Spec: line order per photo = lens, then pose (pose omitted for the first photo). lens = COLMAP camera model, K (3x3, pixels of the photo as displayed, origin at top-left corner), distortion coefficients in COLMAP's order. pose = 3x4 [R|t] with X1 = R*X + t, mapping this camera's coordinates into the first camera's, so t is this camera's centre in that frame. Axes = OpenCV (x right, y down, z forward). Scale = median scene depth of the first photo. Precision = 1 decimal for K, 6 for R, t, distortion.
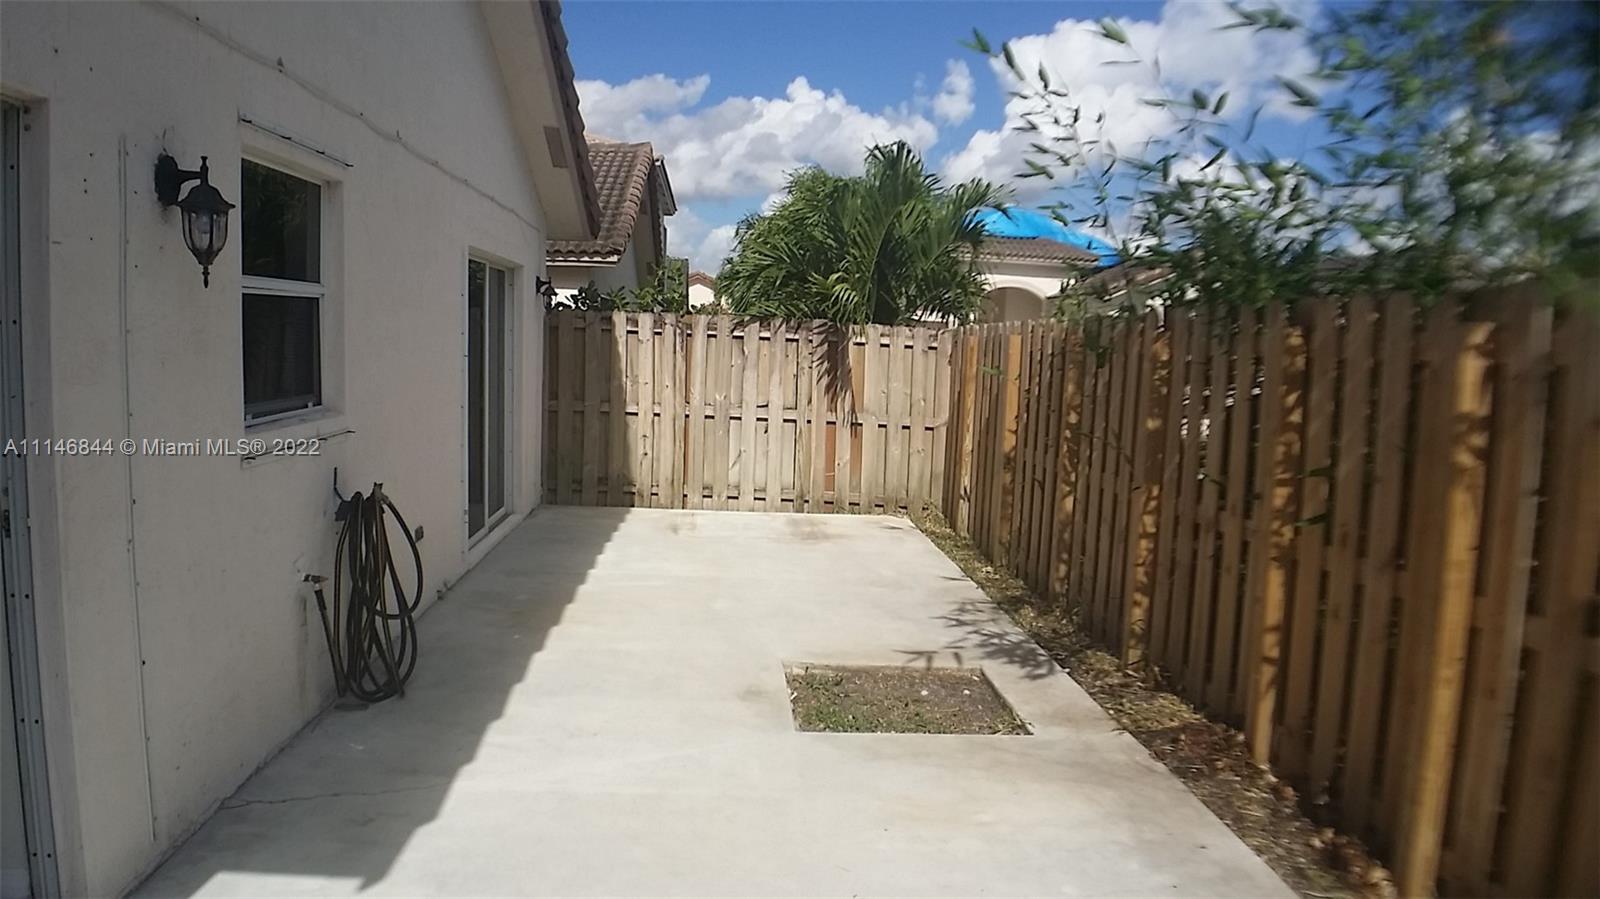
lens RADIAL K [[1013.0, 0, 798.1], [0, 1013.0, 457.2], [0, 0, 1]] dist [-0.066058, -0.025227]
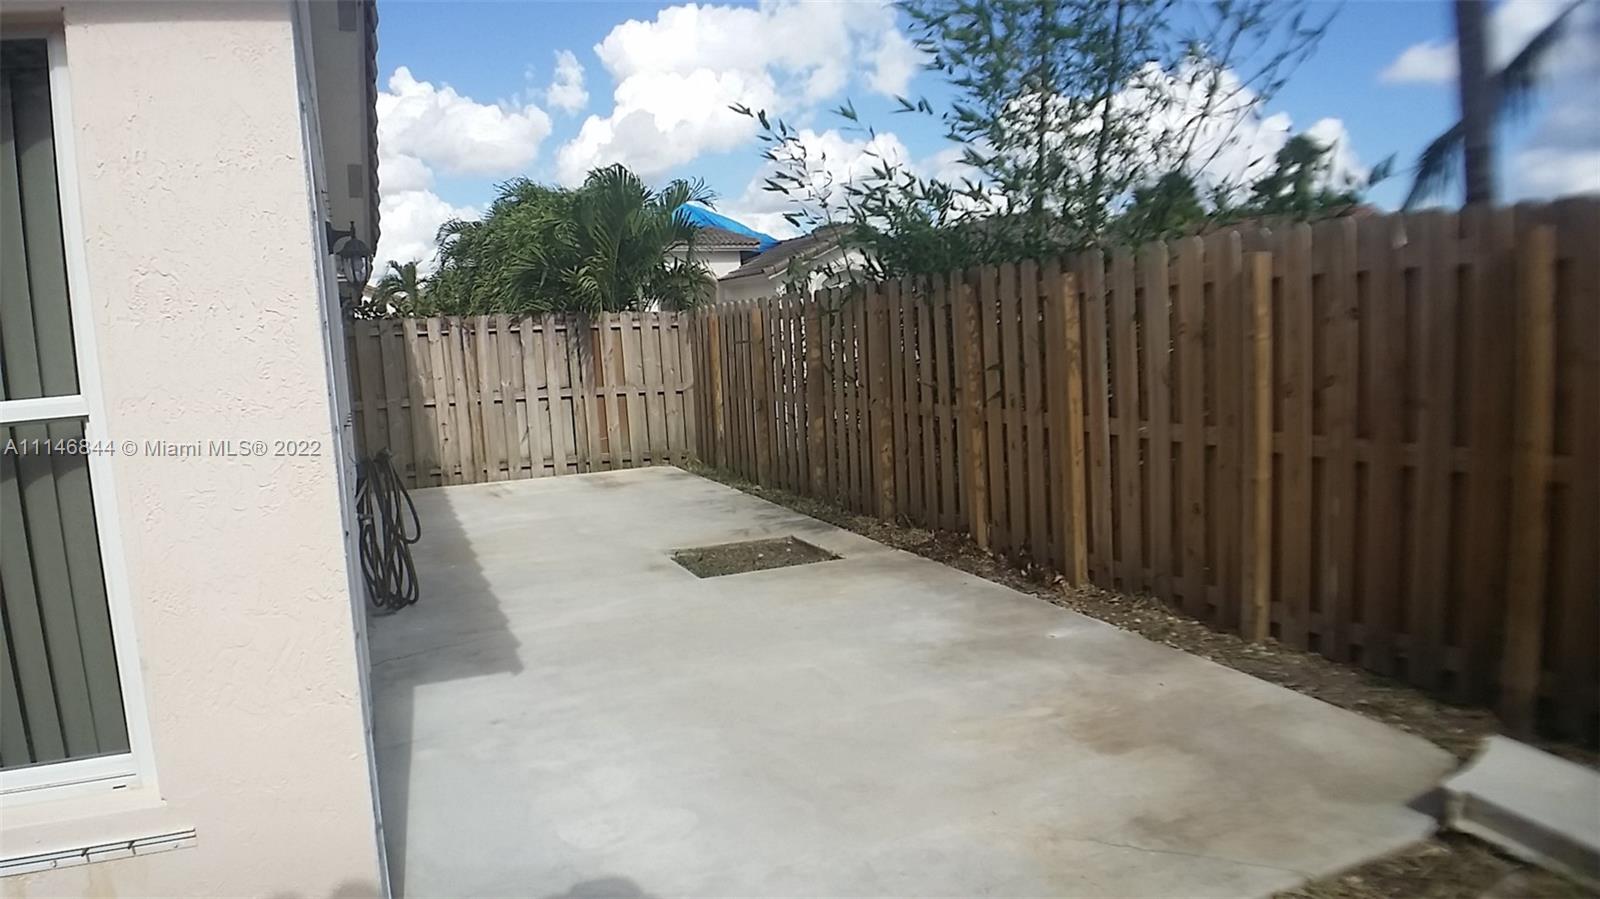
lens RADIAL K [[1027.7, 0, 798.3], [0, 1027.7, 454.7], [0, 0, 1]] dist [-0.068249, -0.002195]
pose [[0.933500, -0.124254, 0.336360, -0.170979], [0.122080, 0.992134, 0.027694, 0.031214], [-0.337155, 0.015211, 0.941326, -0.232636]]
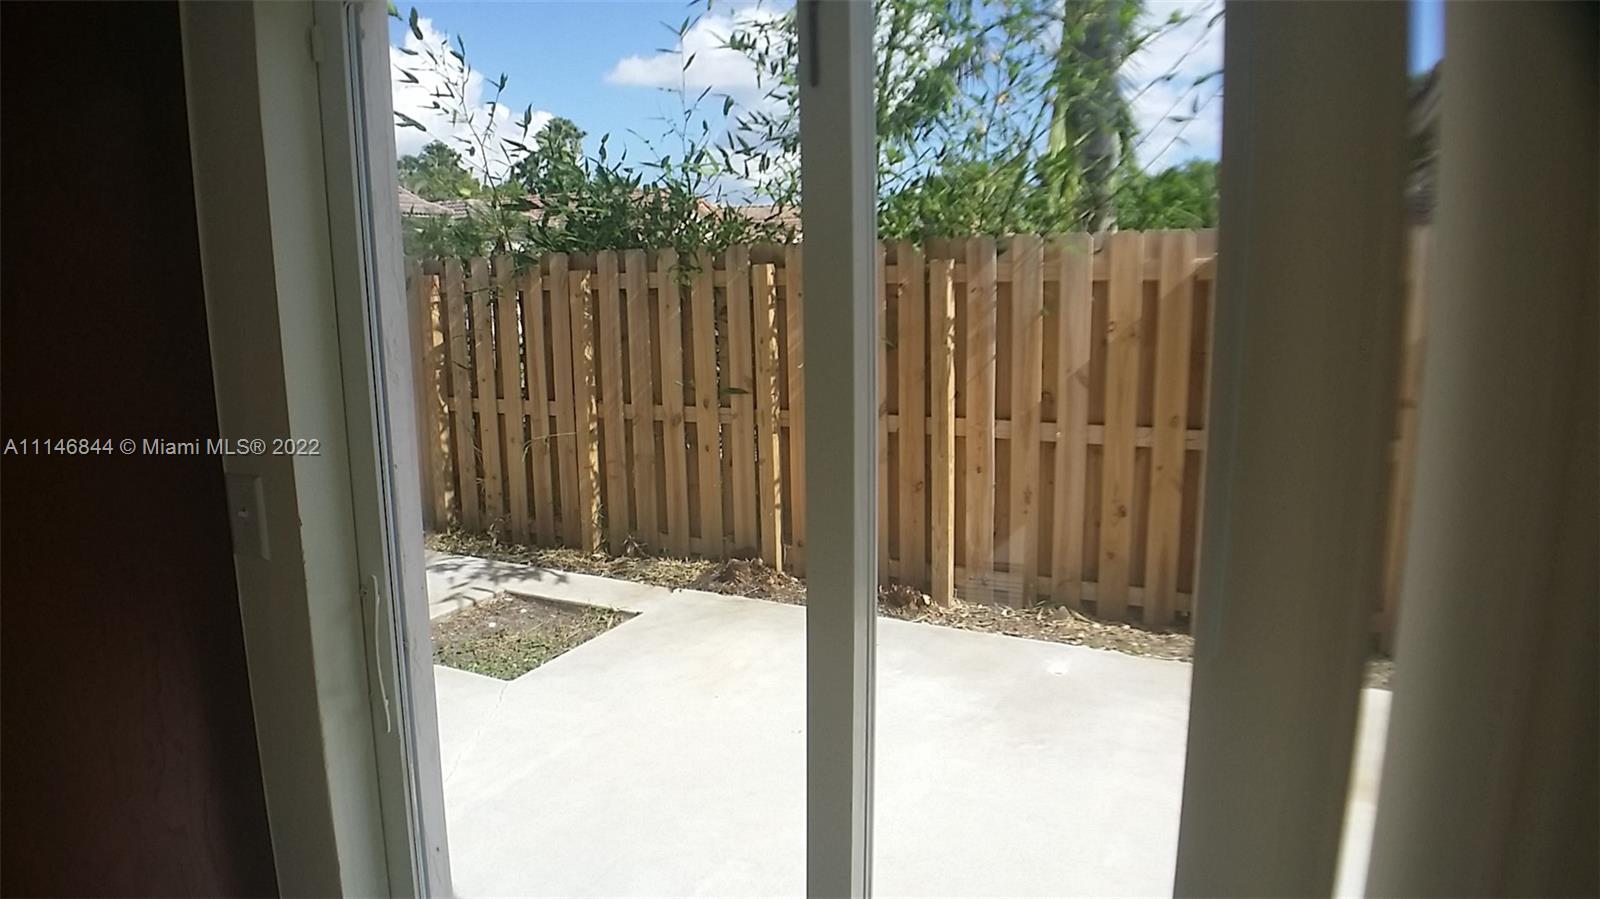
lens RADIAL K [[1027.7, 0, 798.3], [0, 1027.7, 454.7], [0, 0, 1]] dist [-0.068249, -0.002195]
pose [[0.478952, -0.194576, 0.856005, -0.335684], [0.127733, 0.980195, 0.151336, -0.034726], [-0.868498, 0.036858, 0.494320, 0.108788]]
